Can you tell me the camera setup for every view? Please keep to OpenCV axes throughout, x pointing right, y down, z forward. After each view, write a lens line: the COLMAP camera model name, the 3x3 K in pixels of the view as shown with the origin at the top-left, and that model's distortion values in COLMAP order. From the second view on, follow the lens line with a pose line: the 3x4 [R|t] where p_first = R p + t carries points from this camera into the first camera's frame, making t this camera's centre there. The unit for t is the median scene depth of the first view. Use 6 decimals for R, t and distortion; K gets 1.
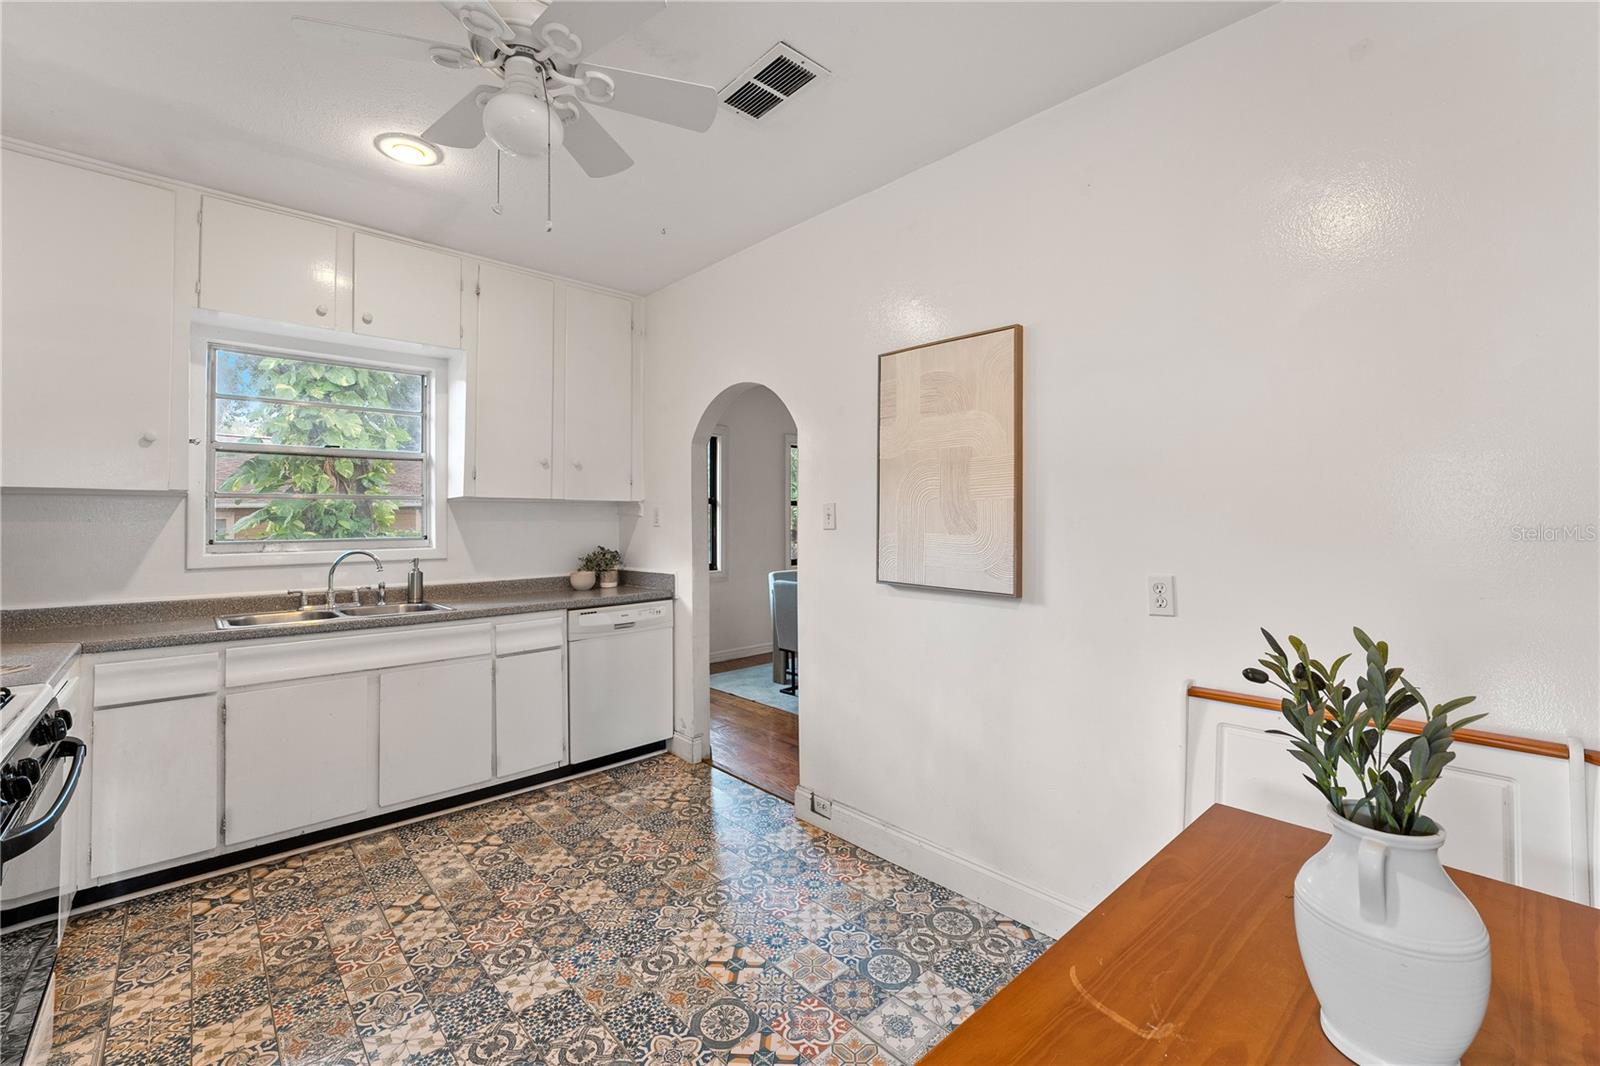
lens RADIAL K [[657.3, 0, 796.5], [0, 657.3, 527.5], [0, 0, 1]] dist [-0.001442, 0.000349]
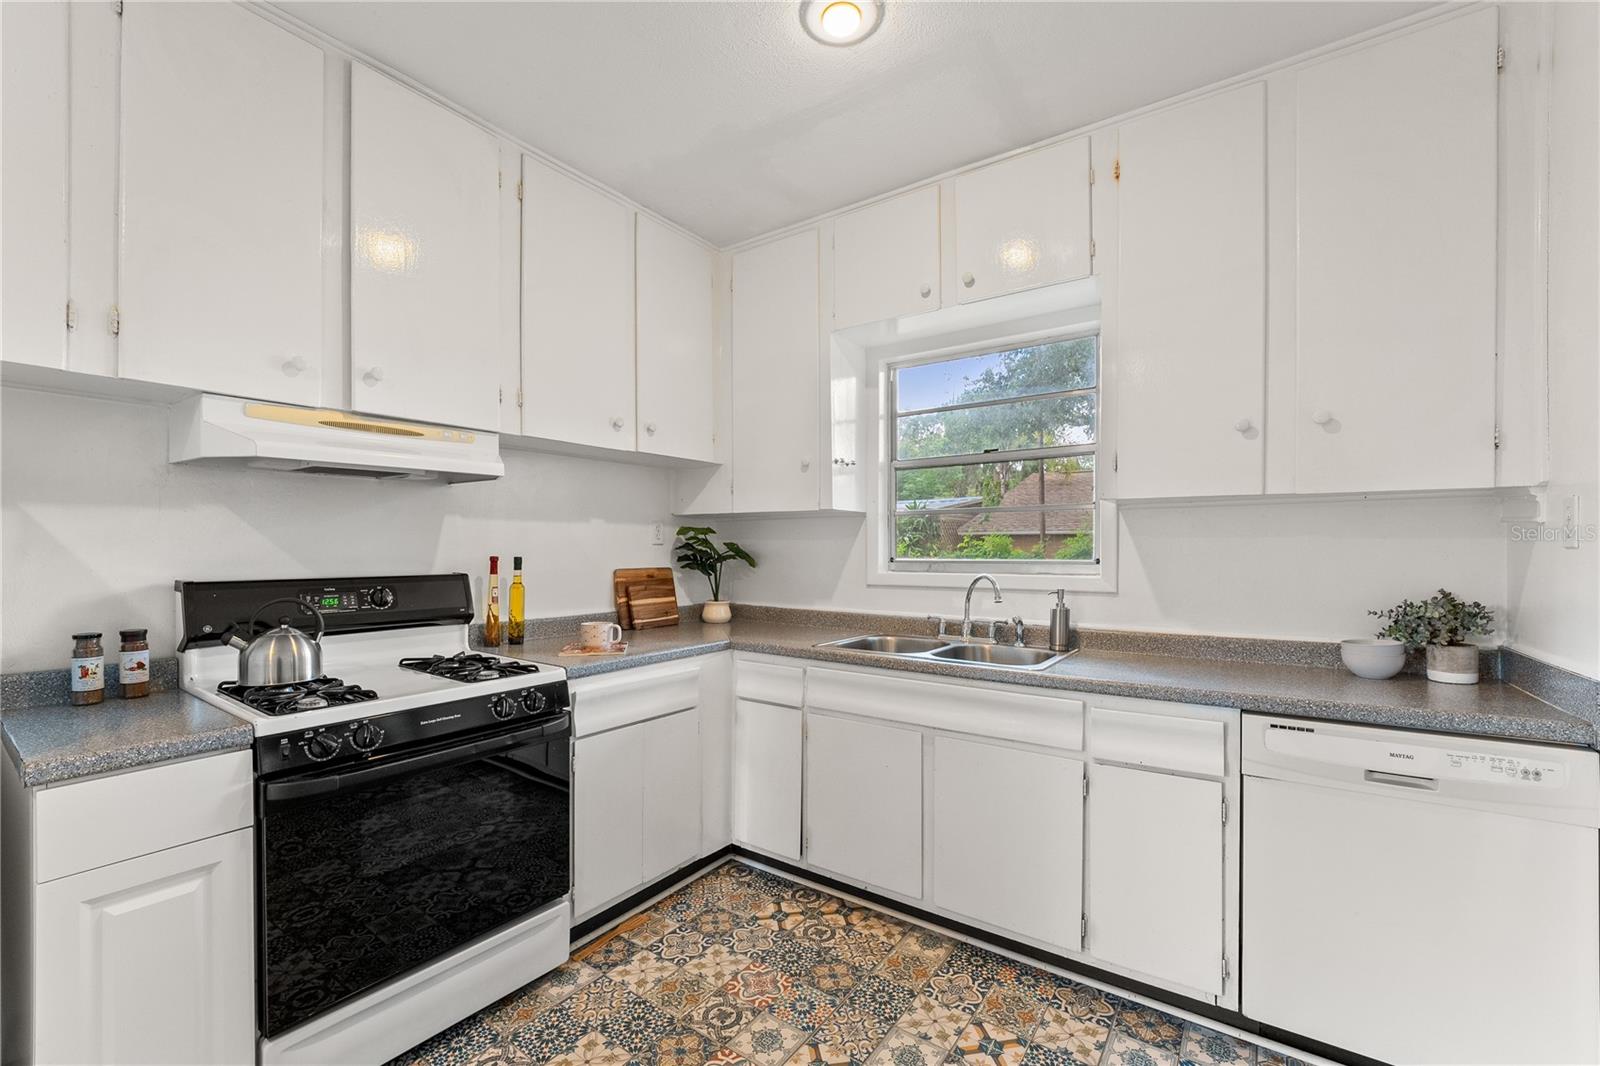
lens RADIAL K [[663.9, 0, 796.8], [0, 663.9, 554.8], [0, 0, 1]] dist [-0.014194, 0.000052]
pose [[0.202516, 0.015620, -0.979154, 0.083758], [-0.008214, 0.999865, 0.014251, 0.001239], [0.979245, 0.005157, 0.202617, 0.614864]]
